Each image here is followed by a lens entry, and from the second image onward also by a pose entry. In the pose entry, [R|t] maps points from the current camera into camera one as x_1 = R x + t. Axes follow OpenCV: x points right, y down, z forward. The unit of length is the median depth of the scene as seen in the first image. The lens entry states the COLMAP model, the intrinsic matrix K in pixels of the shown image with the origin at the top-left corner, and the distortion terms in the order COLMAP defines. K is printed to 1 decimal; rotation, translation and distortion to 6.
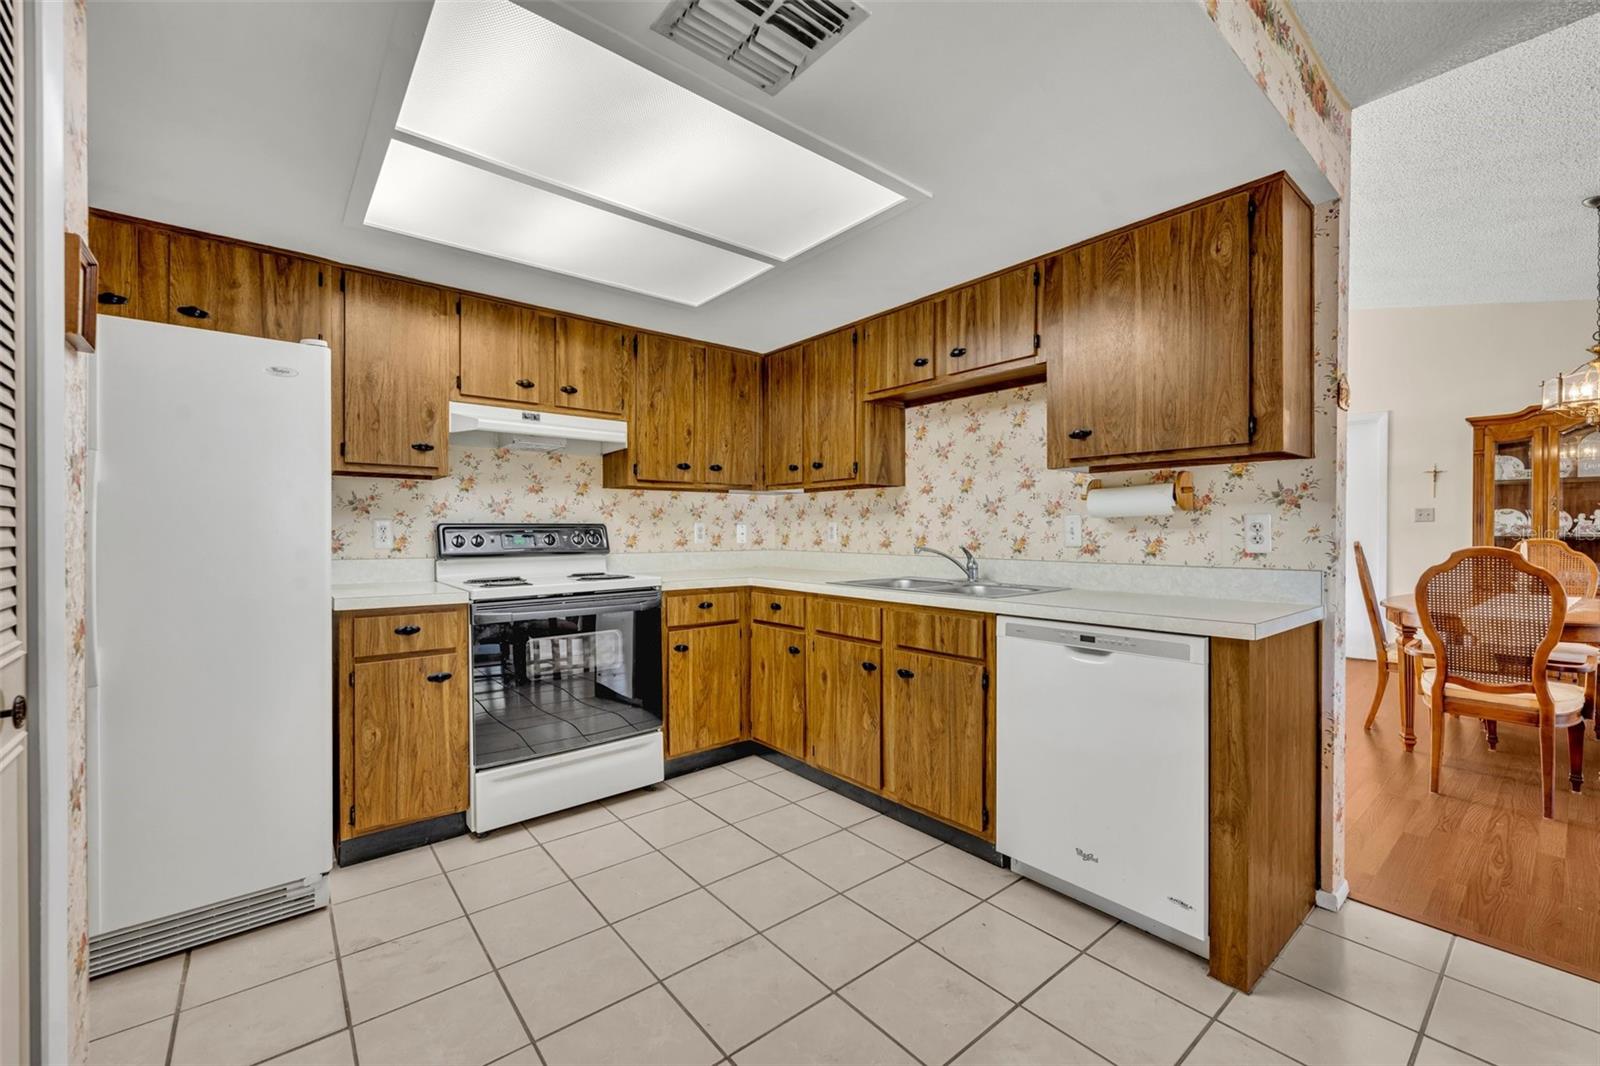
lens RADIAL K [[663.0, 0, 790.1], [0, 663.0, 528.3], [0, 0, 1]] dist [-0.002327, -0.000020]
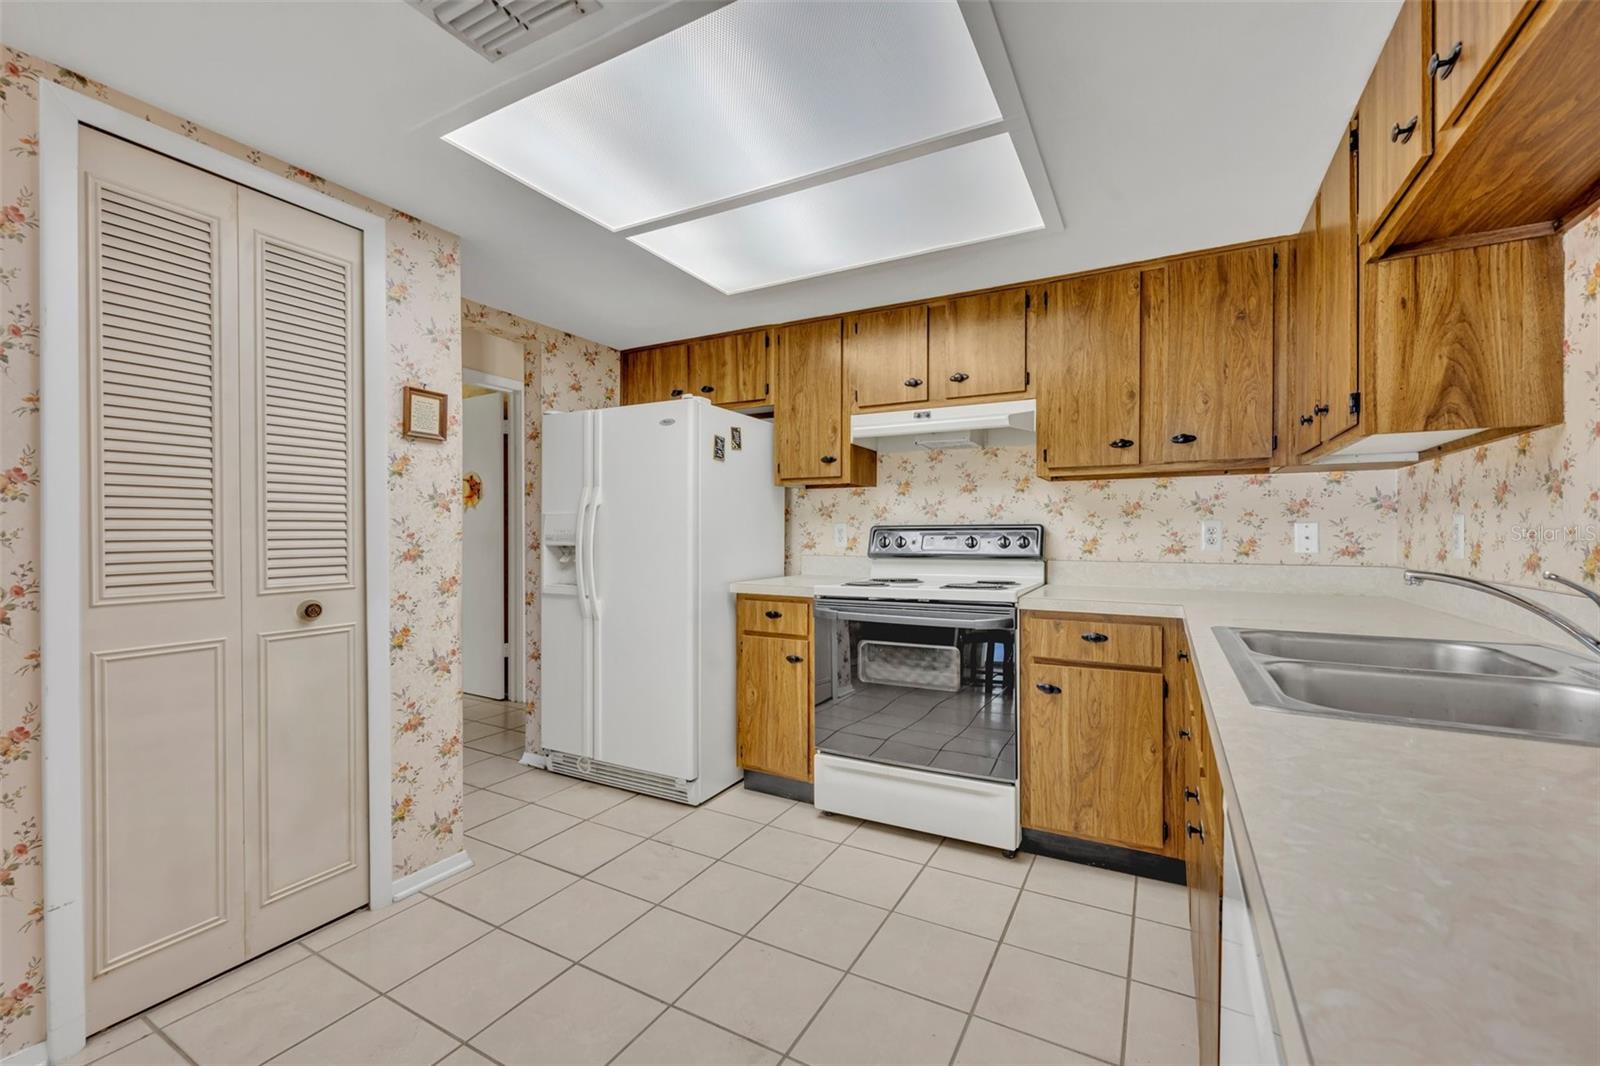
lens RADIAL K [[647.8, 0, 800.0], [0, 647.8, 533.0], [0, 0, 1]] dist [-0.000273, 0.000676]
pose [[0.371997, 0.001327, -0.928233, 0.418618], [0.002713, 0.999993, 0.002517, 0.001731], [0.928230, -0.003455, 0.371991, 0.471384]]
